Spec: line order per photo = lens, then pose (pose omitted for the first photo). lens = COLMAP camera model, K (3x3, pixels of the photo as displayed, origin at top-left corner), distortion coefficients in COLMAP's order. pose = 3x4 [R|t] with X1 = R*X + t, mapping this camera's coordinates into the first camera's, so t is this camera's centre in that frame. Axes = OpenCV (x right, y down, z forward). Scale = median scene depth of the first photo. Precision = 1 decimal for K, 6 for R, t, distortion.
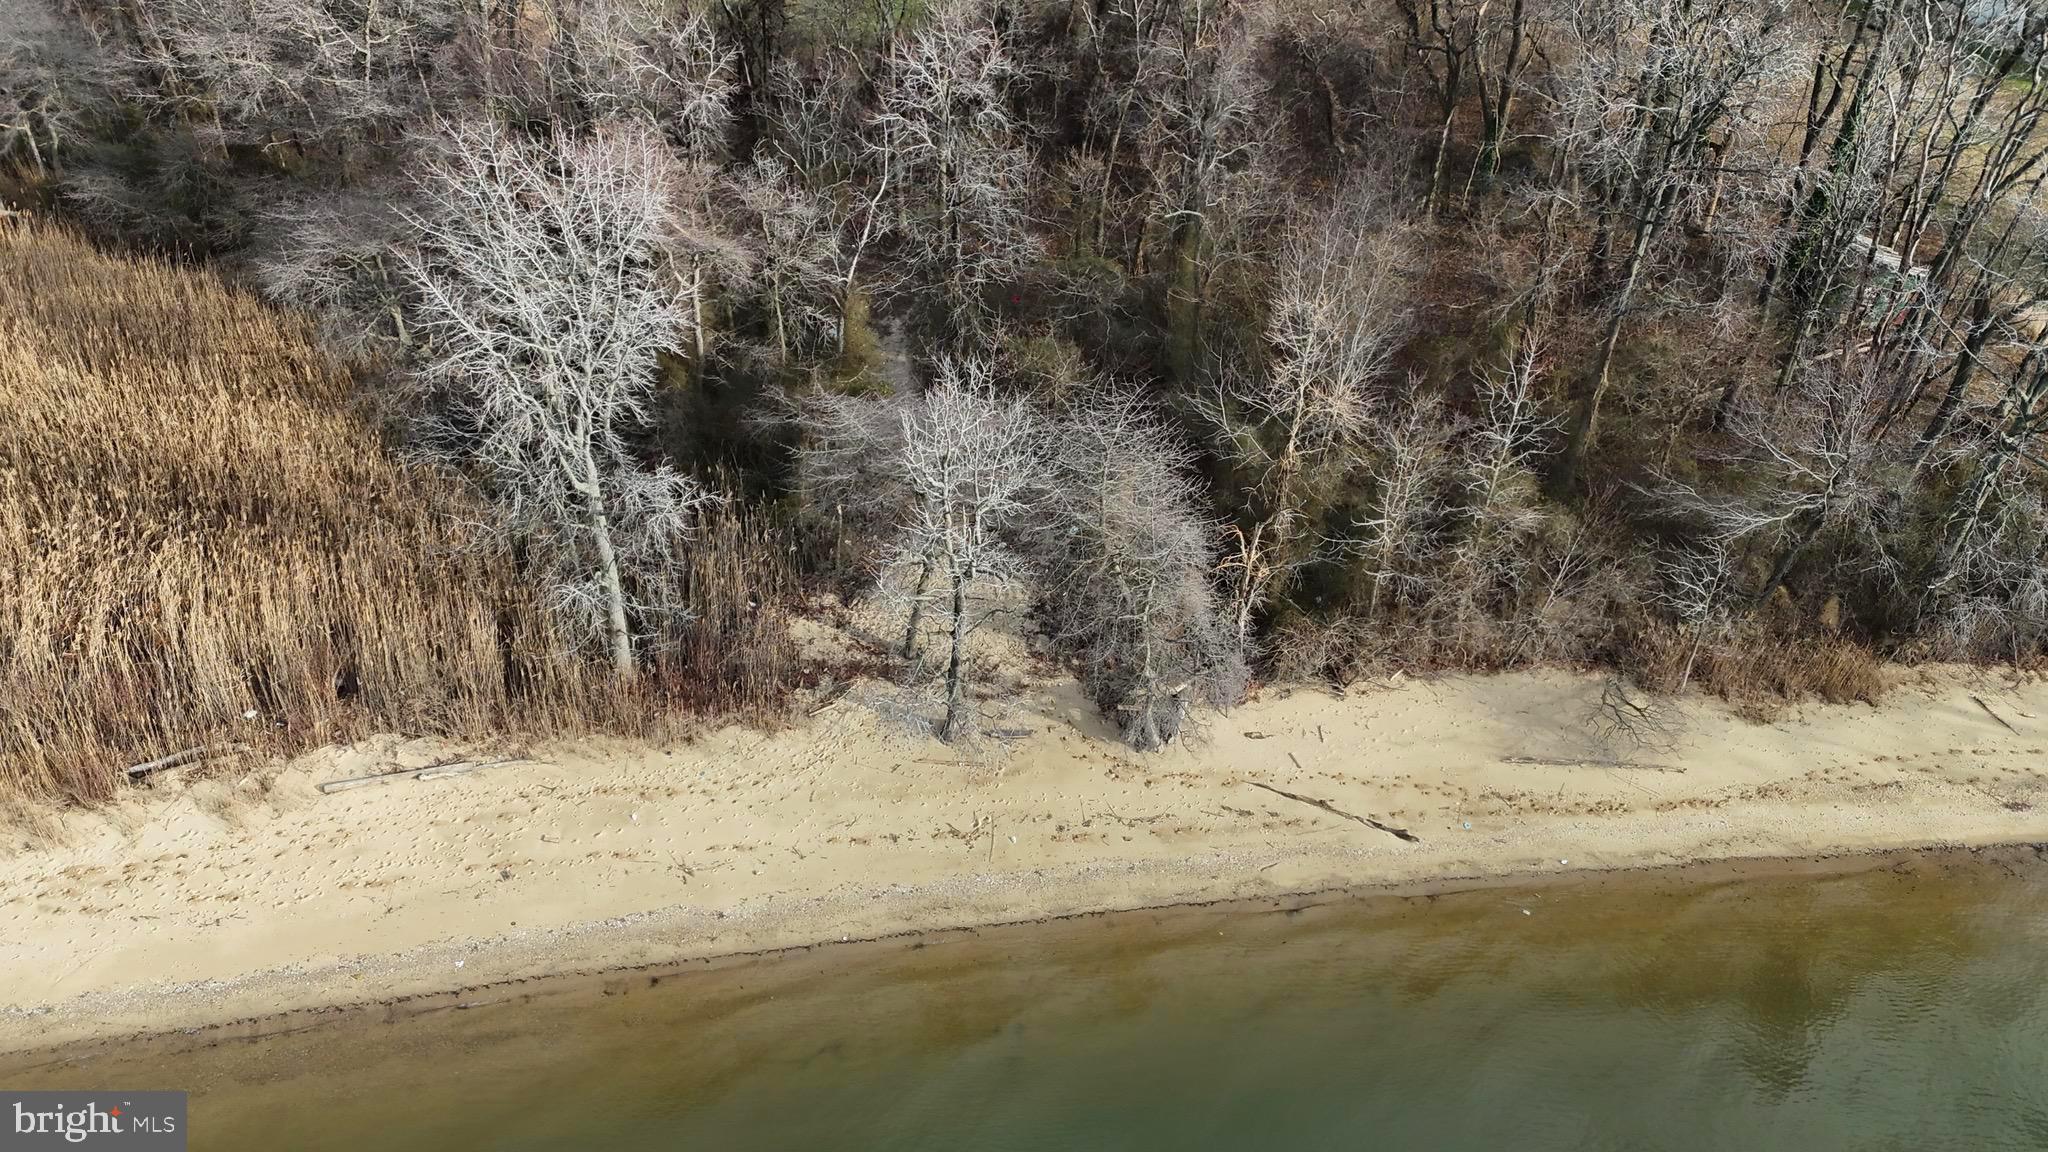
lens RADIAL K [[1497.9, 0, 1024.0], [0, 1497.9, 576.0], [0, 0, 1]] dist [0.123307, -0.128862]
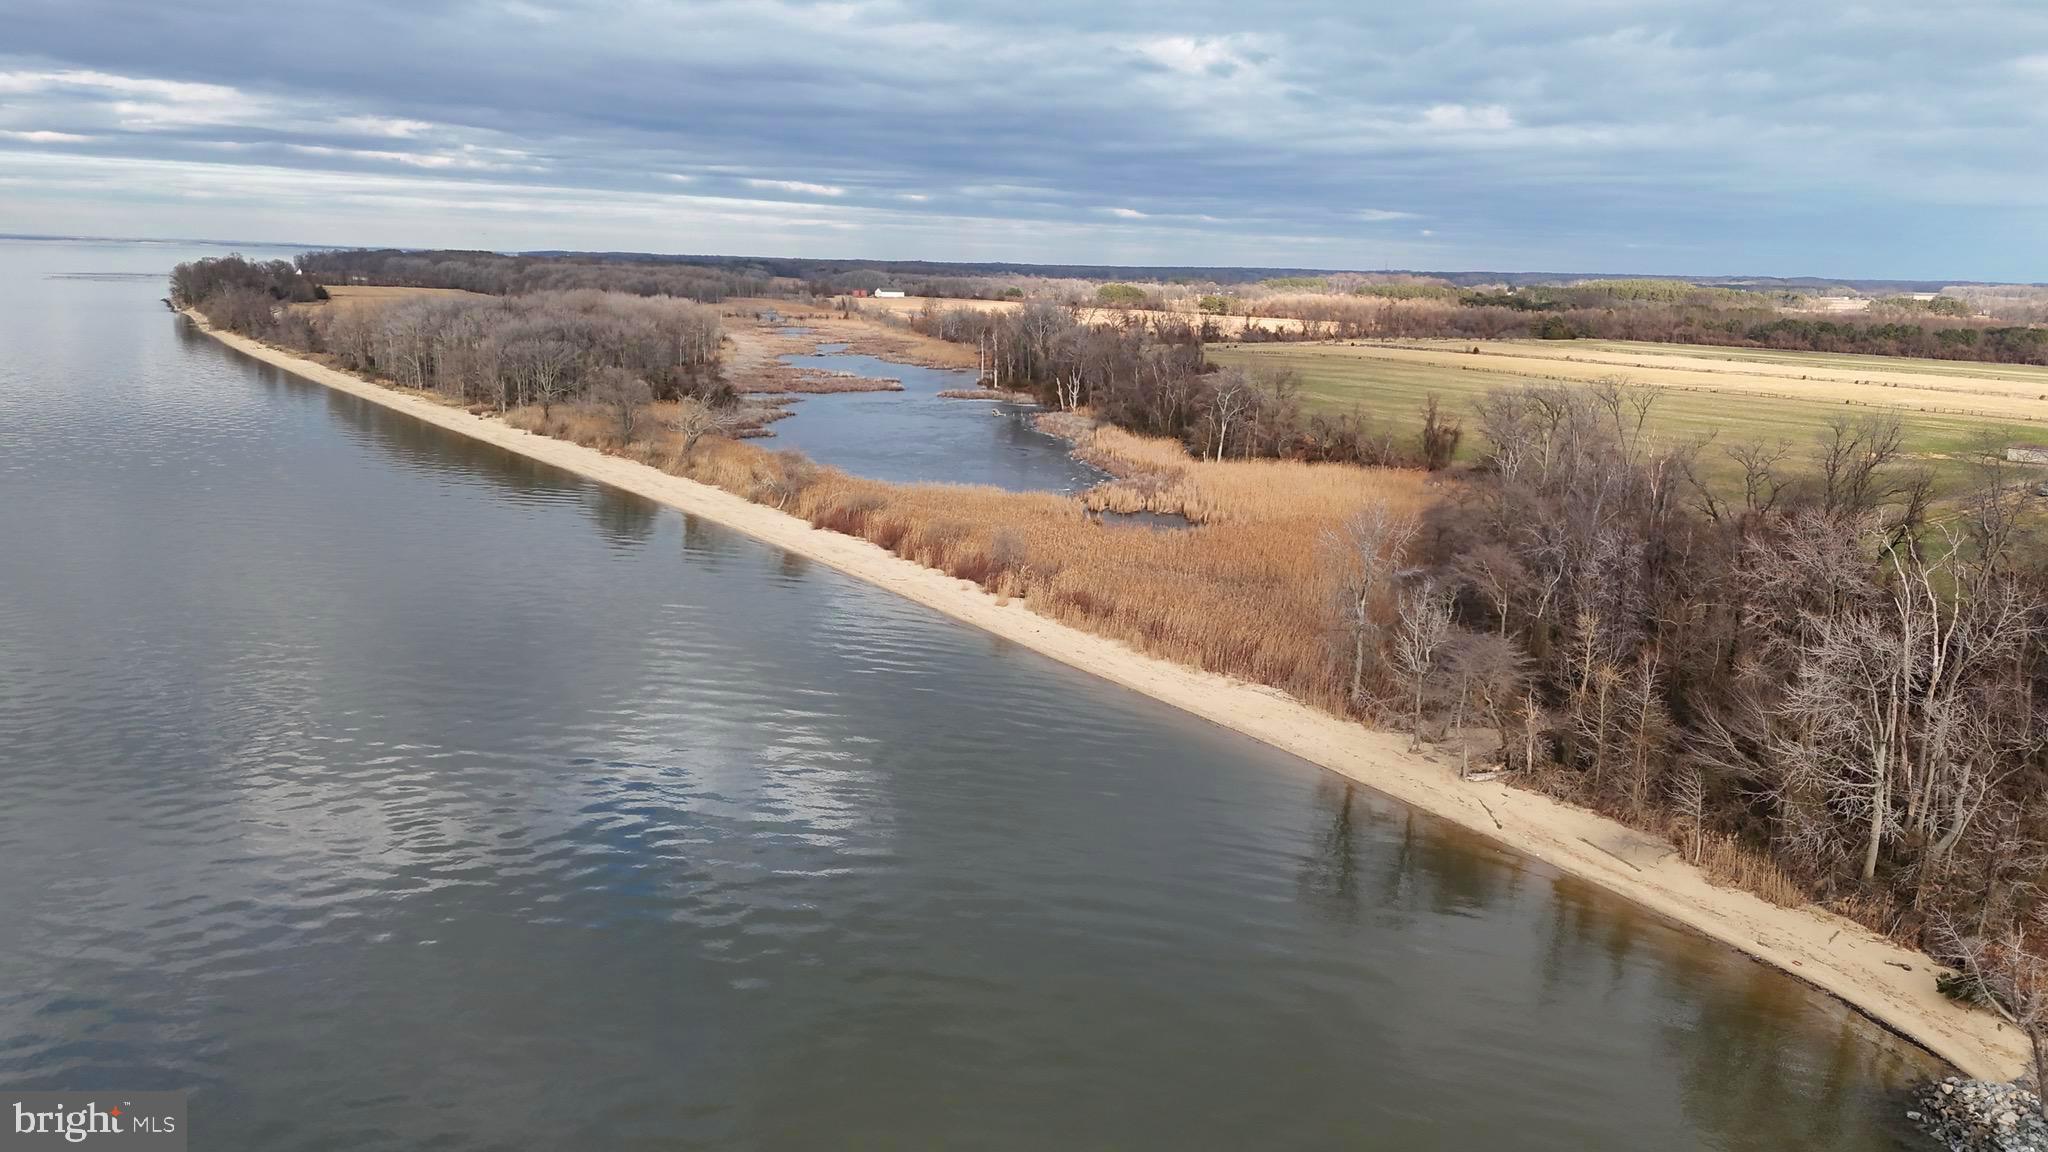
lens RADIAL K [[1497.9, 0, 1024.0], [0, 1497.9, 576.0], [0, 0, 1]] dist [0.123307, -0.128862]
pose [[0.392800, 0.167596, -0.904224, 1.932111], [-0.548698, 0.831771, -0.084190, 0.434323], [0.737997, 0.529215, 0.418679, -0.664429]]
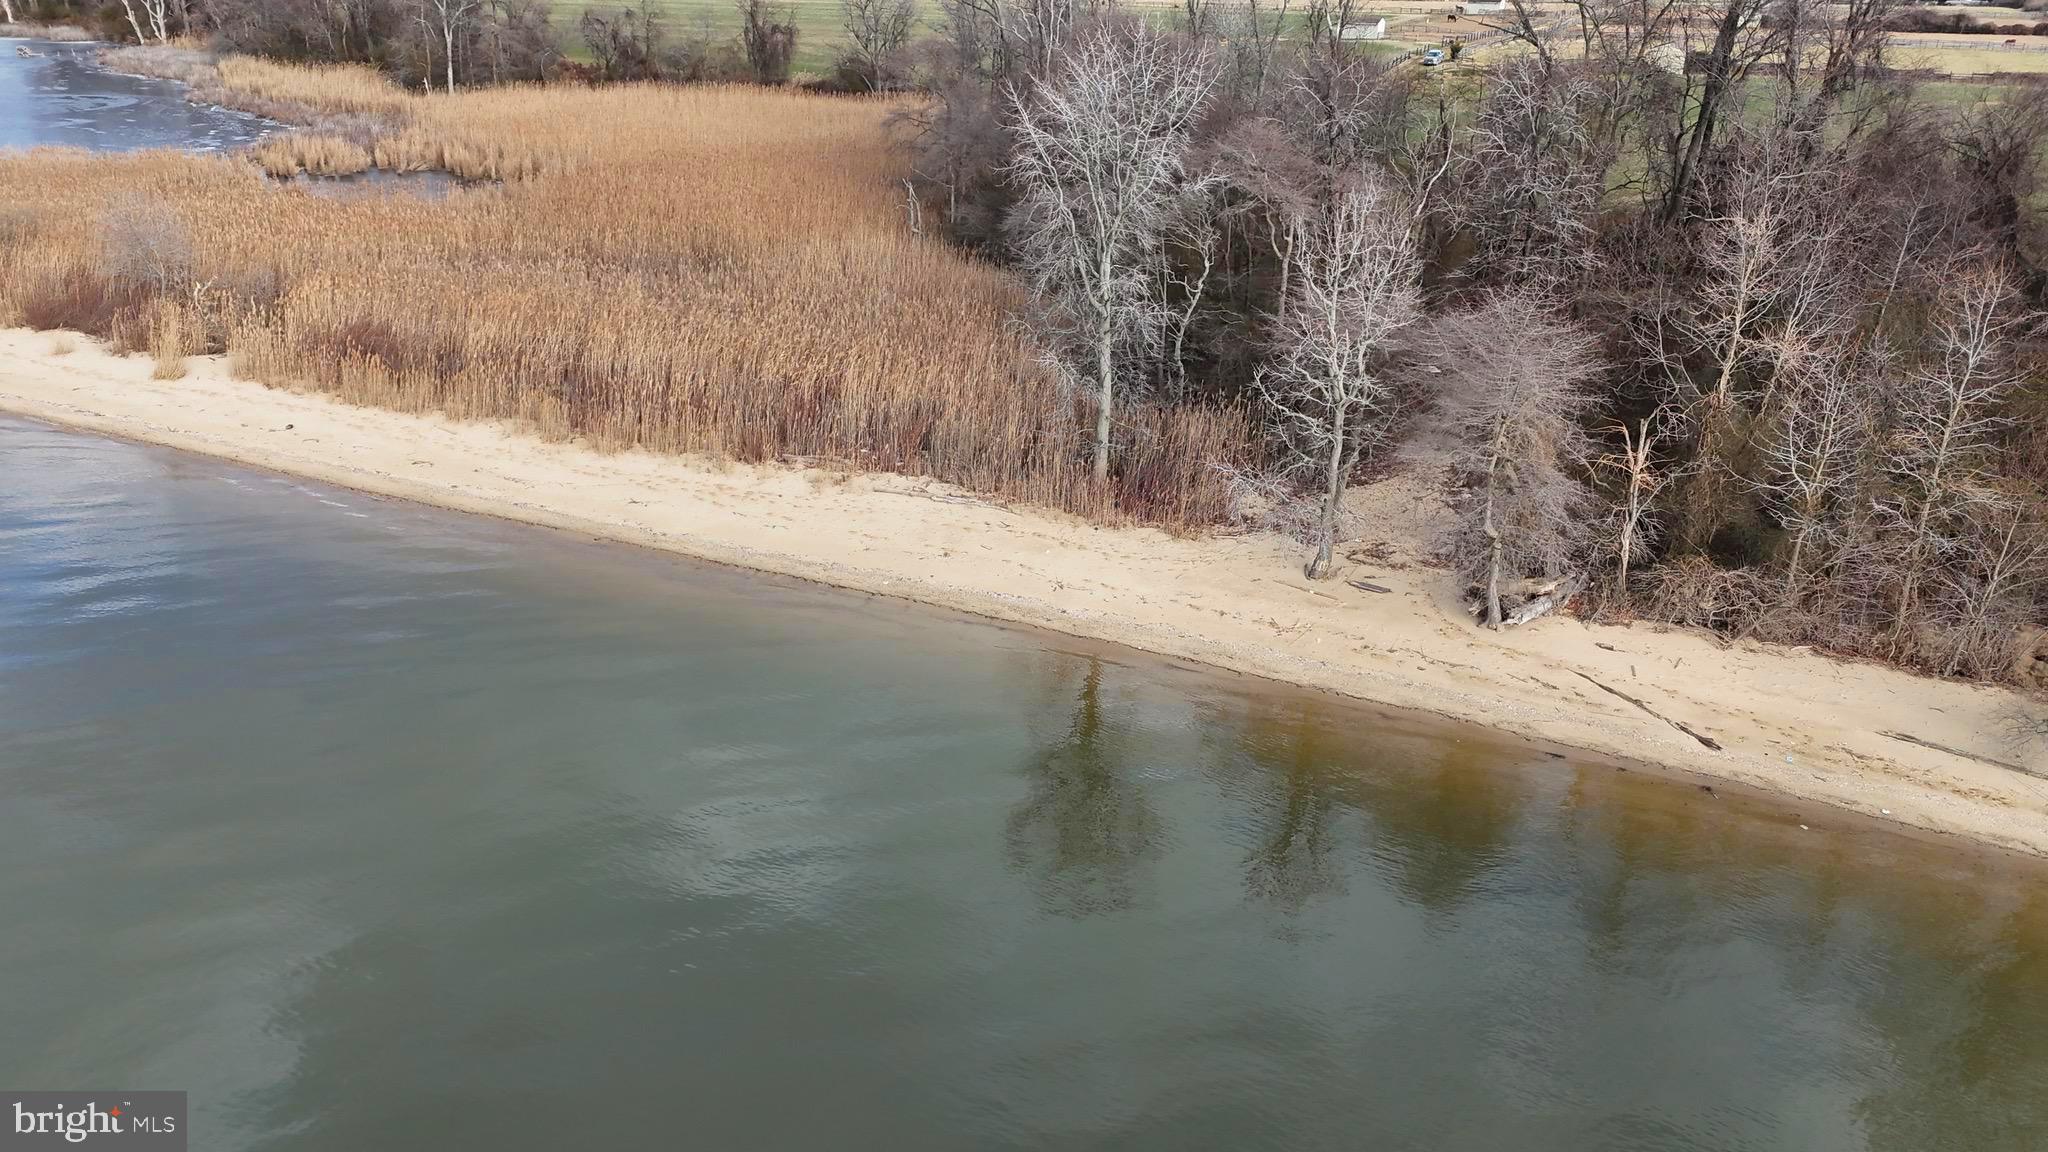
lens RADIAL K [[1497.9, 0, 1024.0], [0, 1497.9, 576.0], [0, 0, 1]] dist [0.123307, -0.128862]
pose [[0.810588, 0.208759, -0.547144, 0.400297], [-0.330571, 0.934327, -0.133252, 0.338594], [0.483394, 0.288883, 0.826364, -0.036576]]
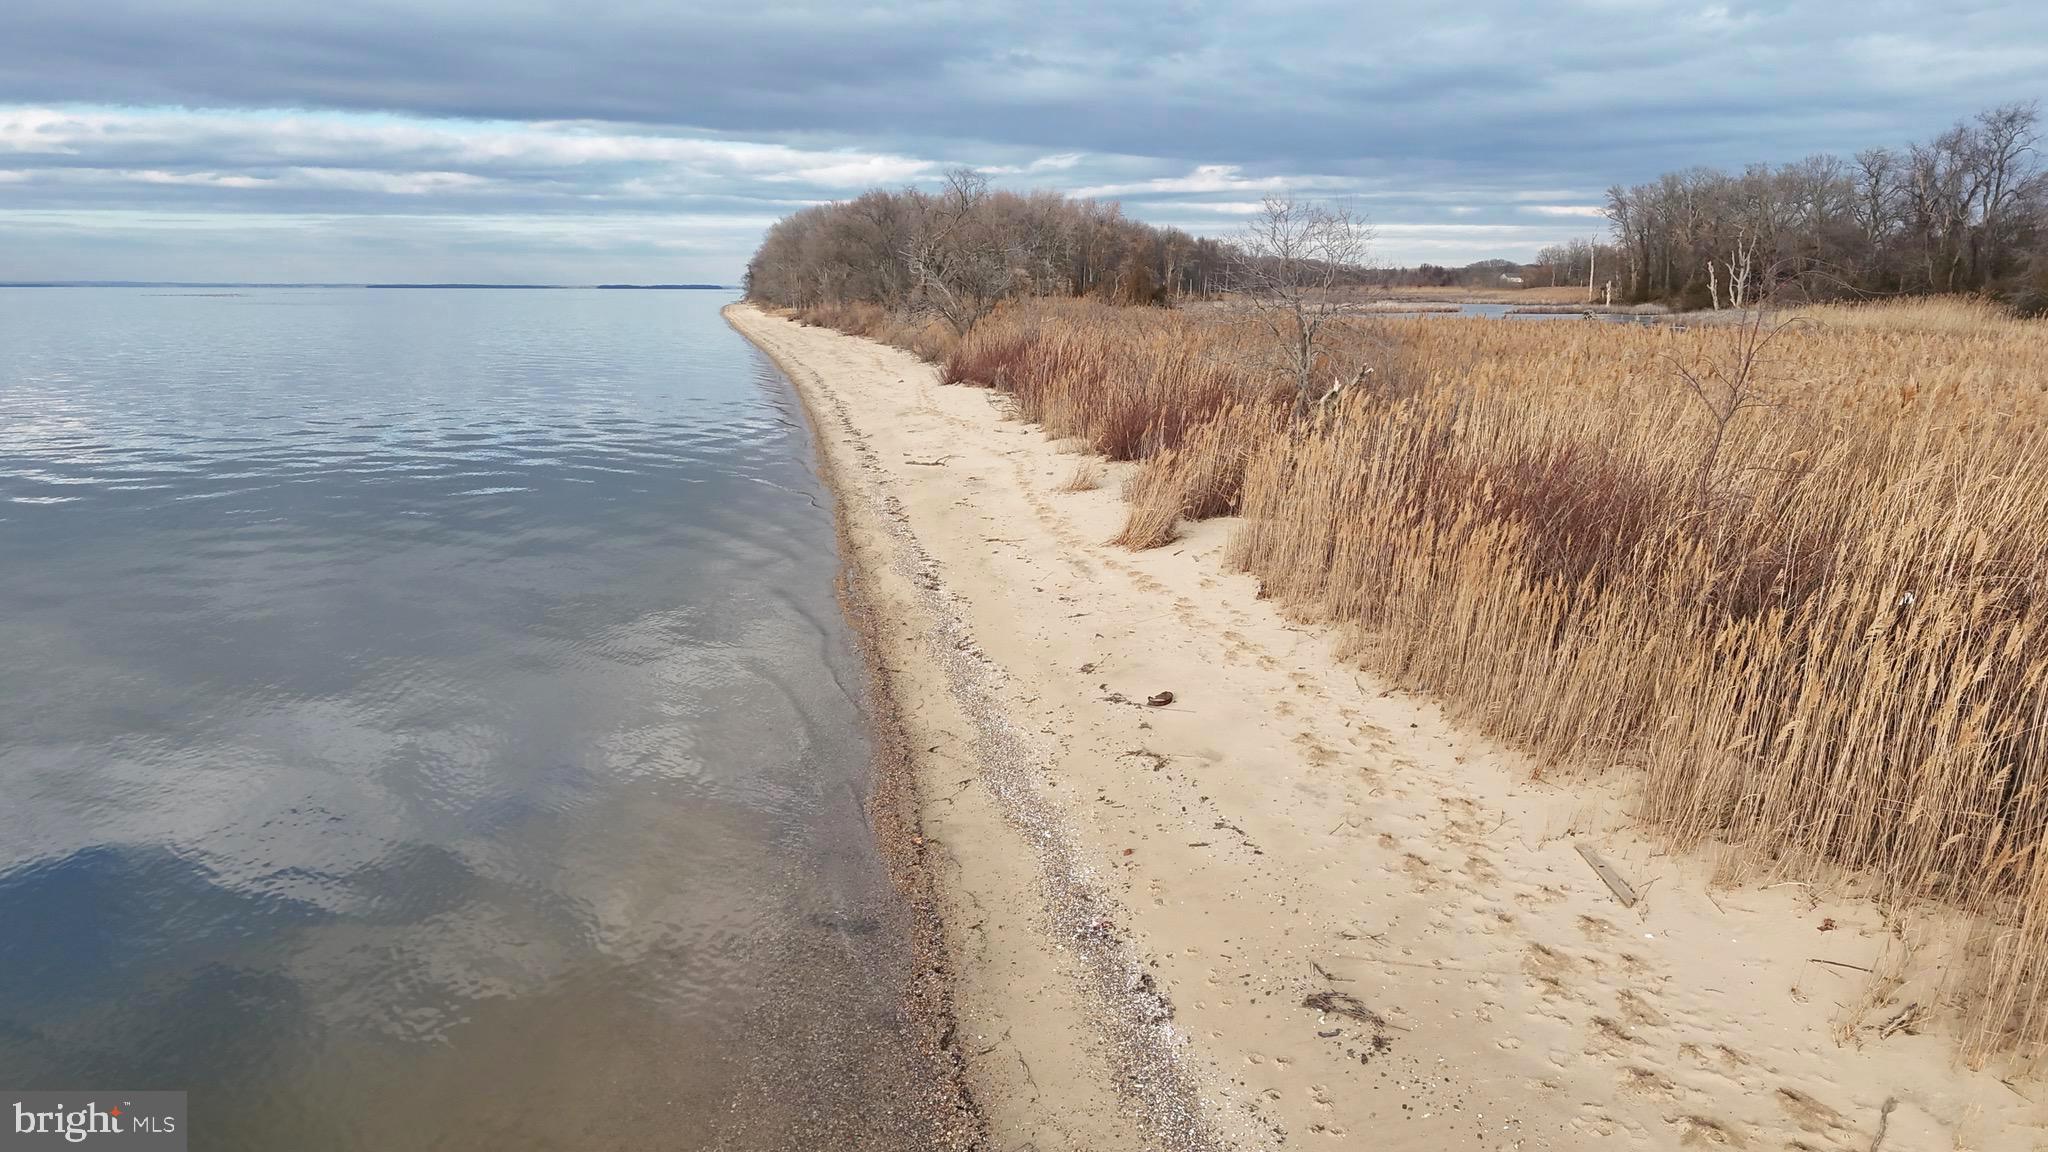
lens RADIAL K [[1497.9, 0, 1024.0], [0, 1497.9, 576.0], [0, 0, 1]] dist [0.123307, -0.128862]
pose [[-0.007422, 0.159555, -0.987161, -0.587302], [-0.583915, 0.800711, 0.133809, 0.175474], [0.811781, 0.577412, 0.087224, 0.709883]]
